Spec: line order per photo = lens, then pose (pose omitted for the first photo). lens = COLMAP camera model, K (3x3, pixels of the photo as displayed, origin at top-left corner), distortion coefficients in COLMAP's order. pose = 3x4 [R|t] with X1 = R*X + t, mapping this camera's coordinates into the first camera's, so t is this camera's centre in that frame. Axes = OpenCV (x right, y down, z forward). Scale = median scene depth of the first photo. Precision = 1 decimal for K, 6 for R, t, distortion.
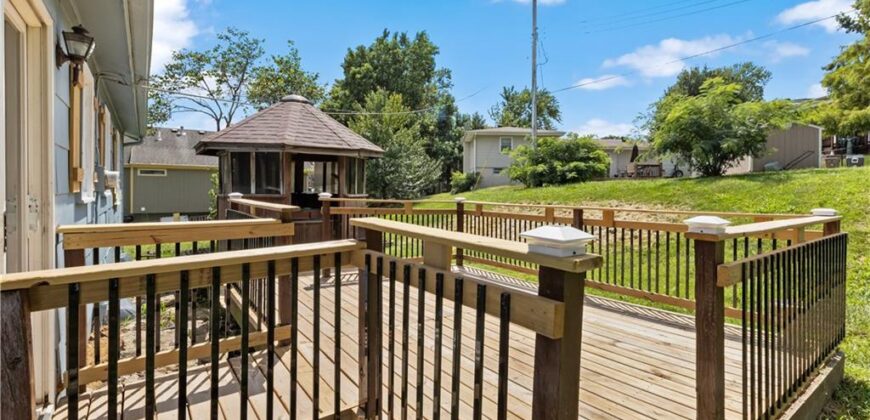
lens RADIAL K [[401.2, 0, 435.7], [0, 401.2, 192.4], [0, 0, 1]] dist [0.000756, 0.000123]
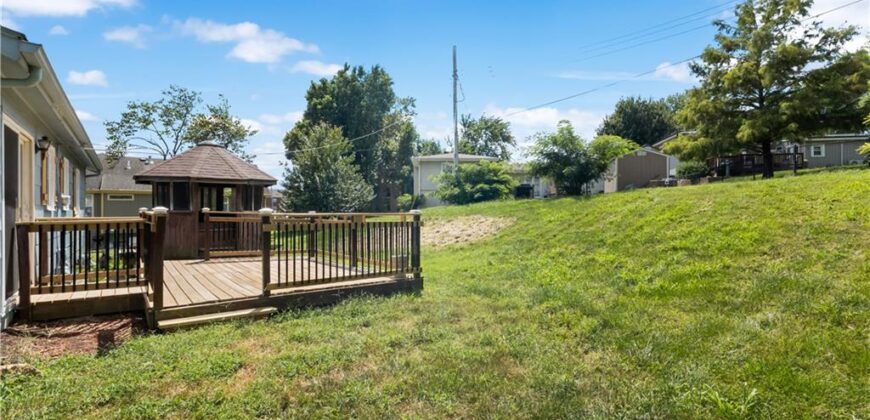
lens RADIAL K [[399.5, 0, 435.0], [0, 399.5, 210.0], [0, 0, 1]] dist [-0.002245, -0.000426]
pose [[0.999424, -0.012757, 0.031438, 0.173602], [0.013119, 0.999850, -0.011315, 0.011899], [-0.031289, 0.011721, 0.999442, -0.184606]]
